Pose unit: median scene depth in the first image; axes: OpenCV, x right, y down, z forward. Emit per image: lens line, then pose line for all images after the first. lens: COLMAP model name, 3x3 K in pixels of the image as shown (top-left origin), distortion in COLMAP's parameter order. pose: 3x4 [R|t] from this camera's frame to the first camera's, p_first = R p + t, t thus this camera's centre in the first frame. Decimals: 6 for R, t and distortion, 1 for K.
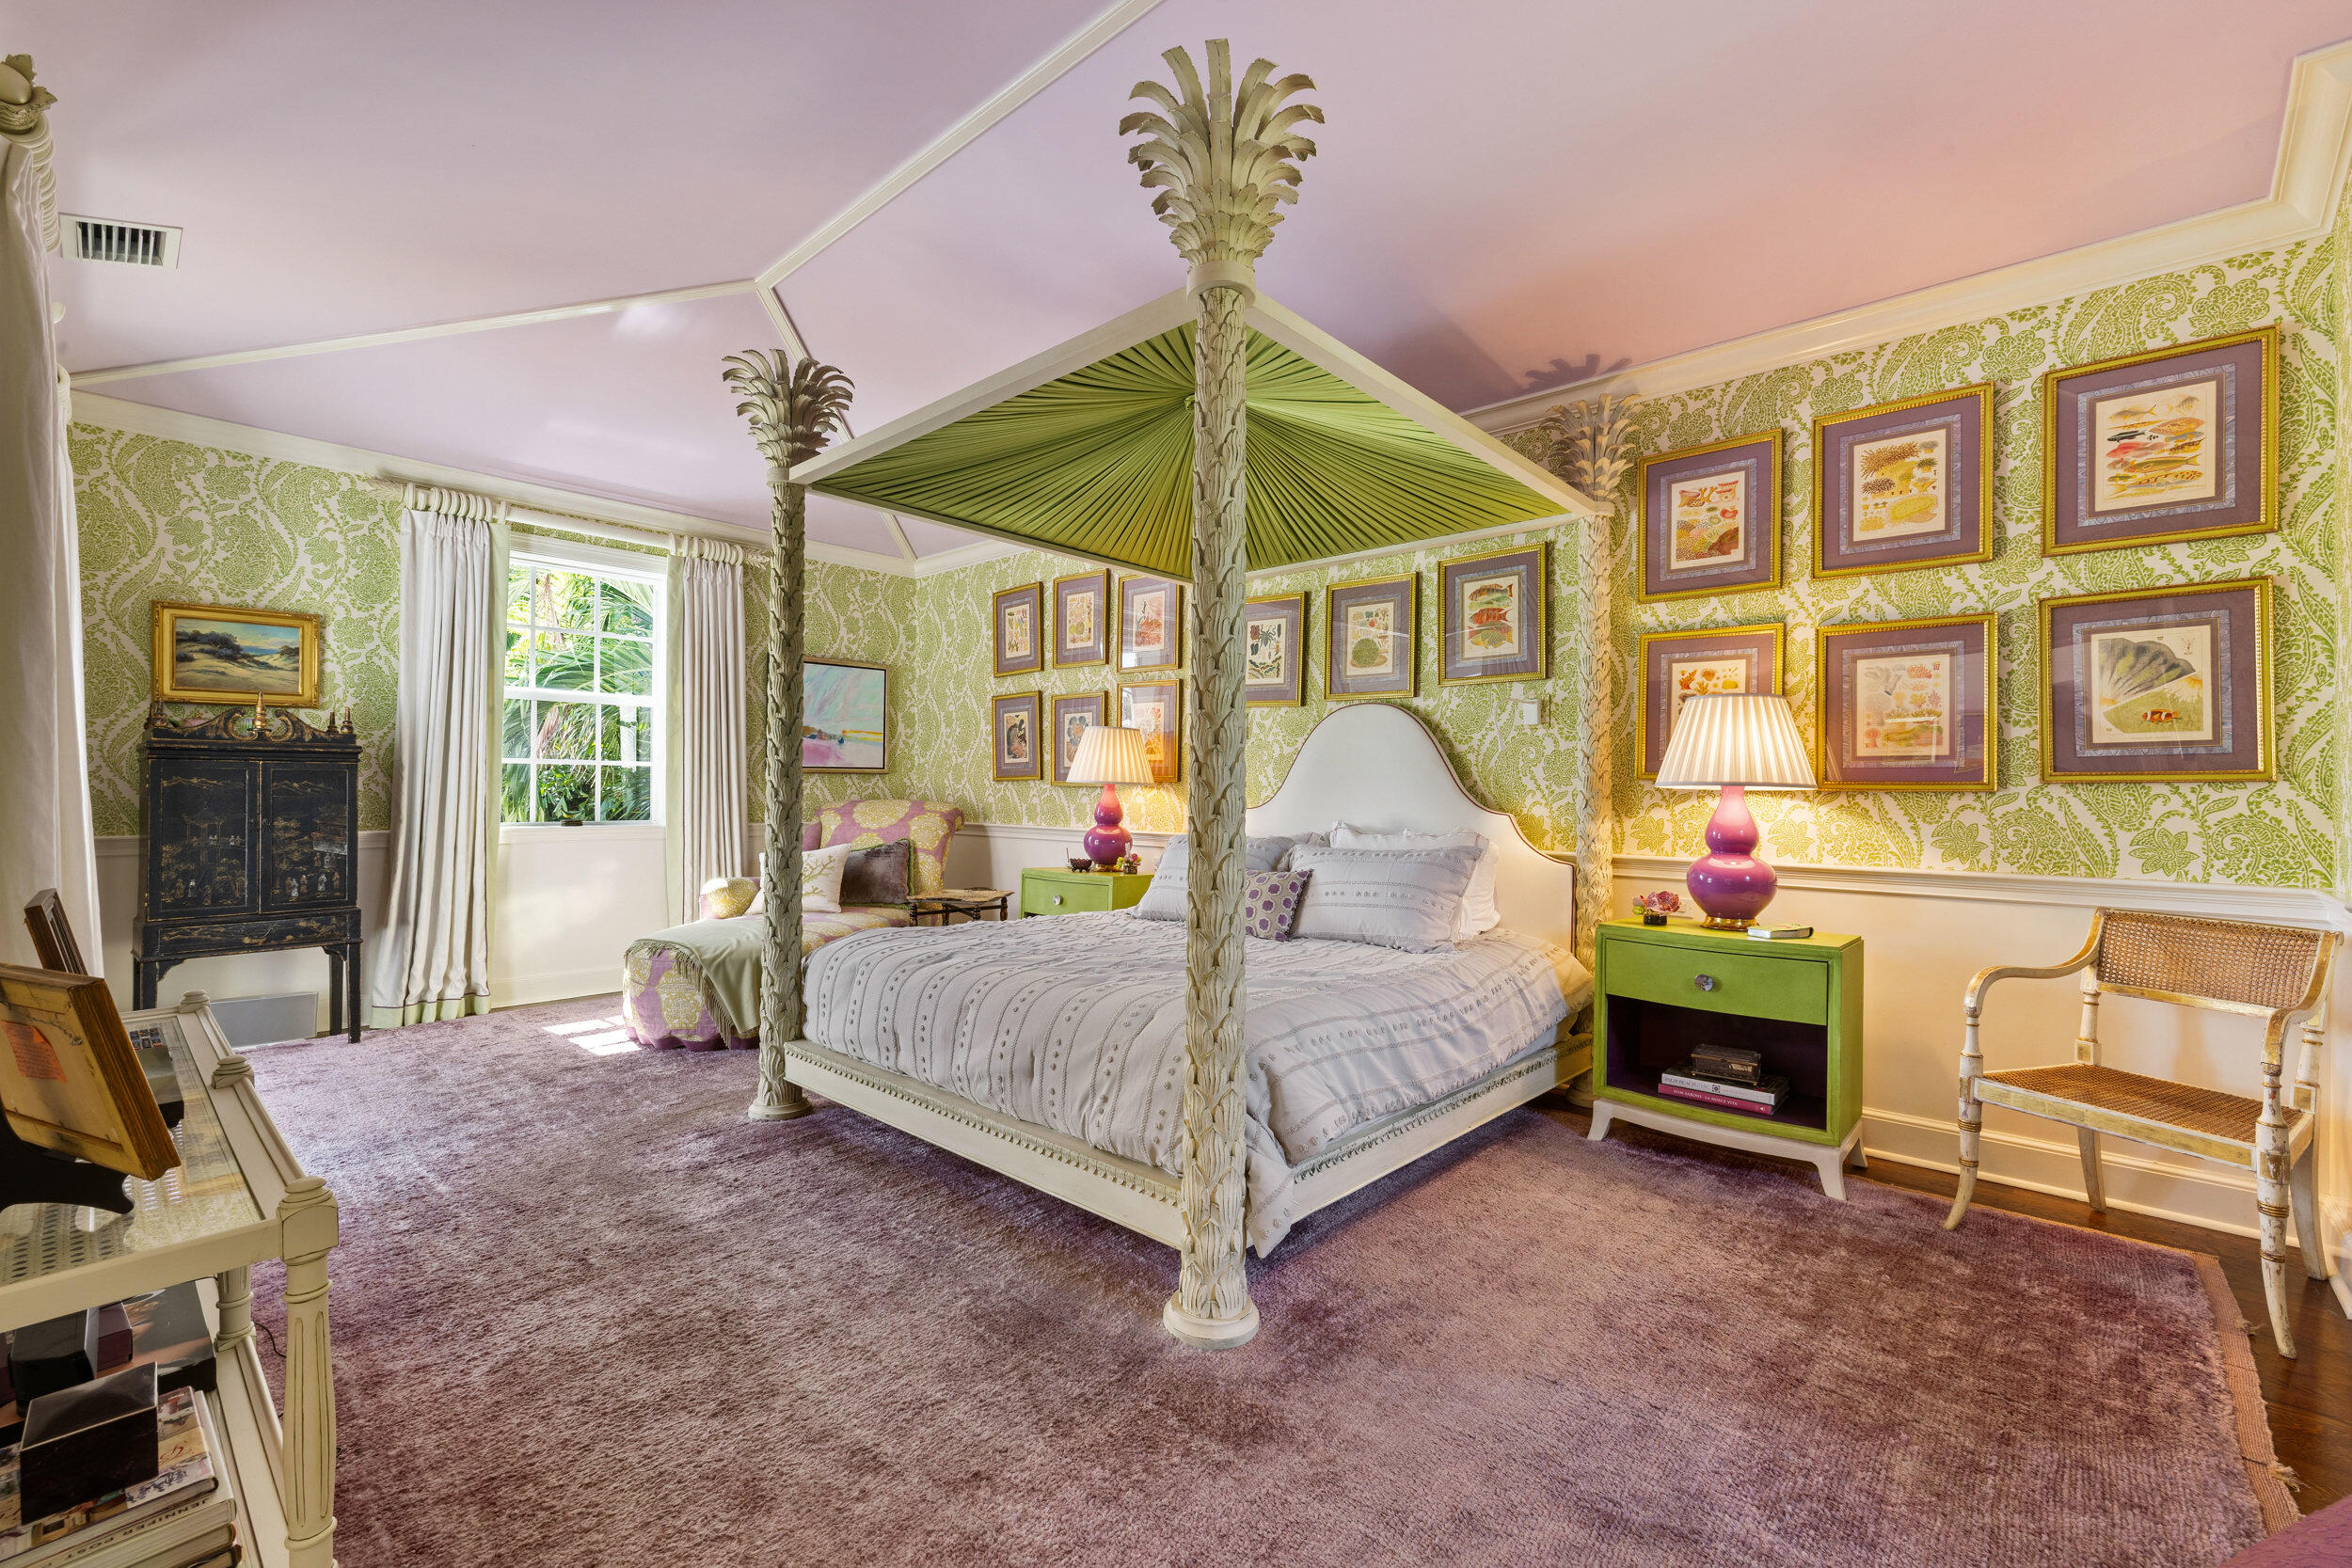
lens RADIAL K [[994.6, 0, 1179.0], [0, 994.6, 793.4], [0, 0, 1]] dist [0.001245, -0.000162]
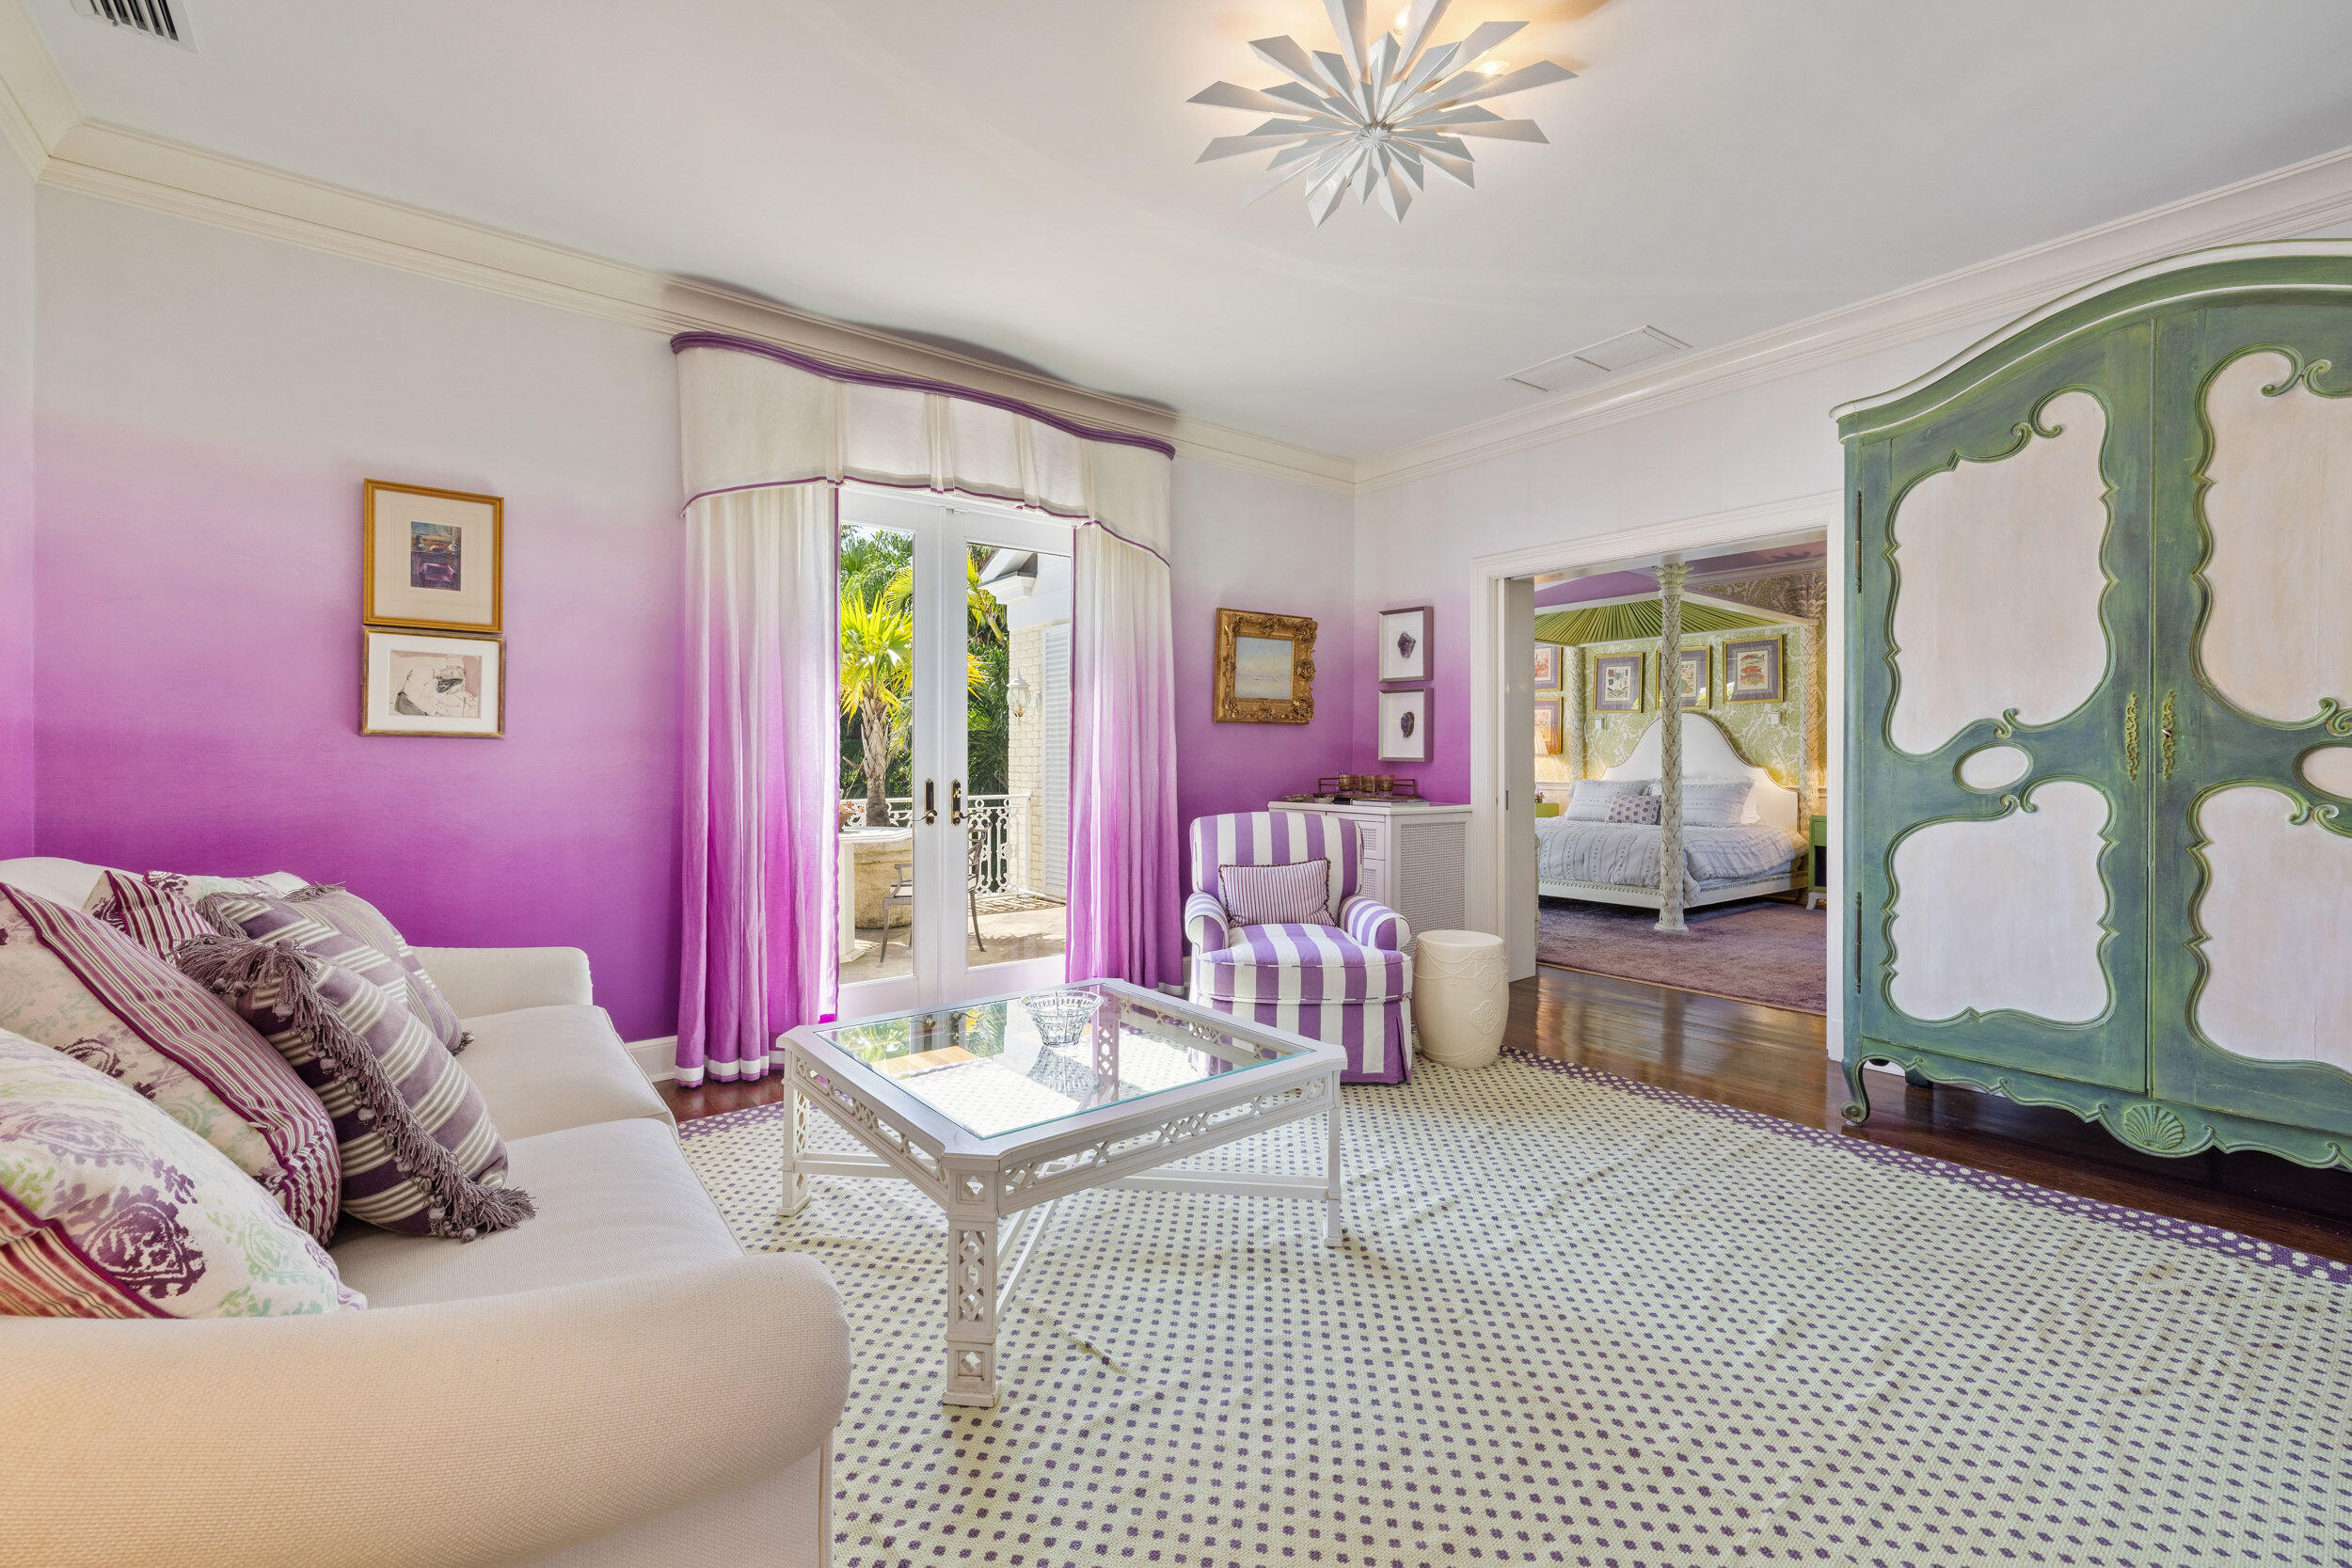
lens RADIAL K [[994.6, 0, 1171.3], [0, 994.6, 765.9], [0, 0, 1]] dist [0.001245, -0.000162]
pose [[0.984191, -0.004281, -0.177057, -0.507069], [0.004883, 0.999984, 0.002961, 0.004720], [0.177041, -0.003779, 0.984196, -1.236527]]
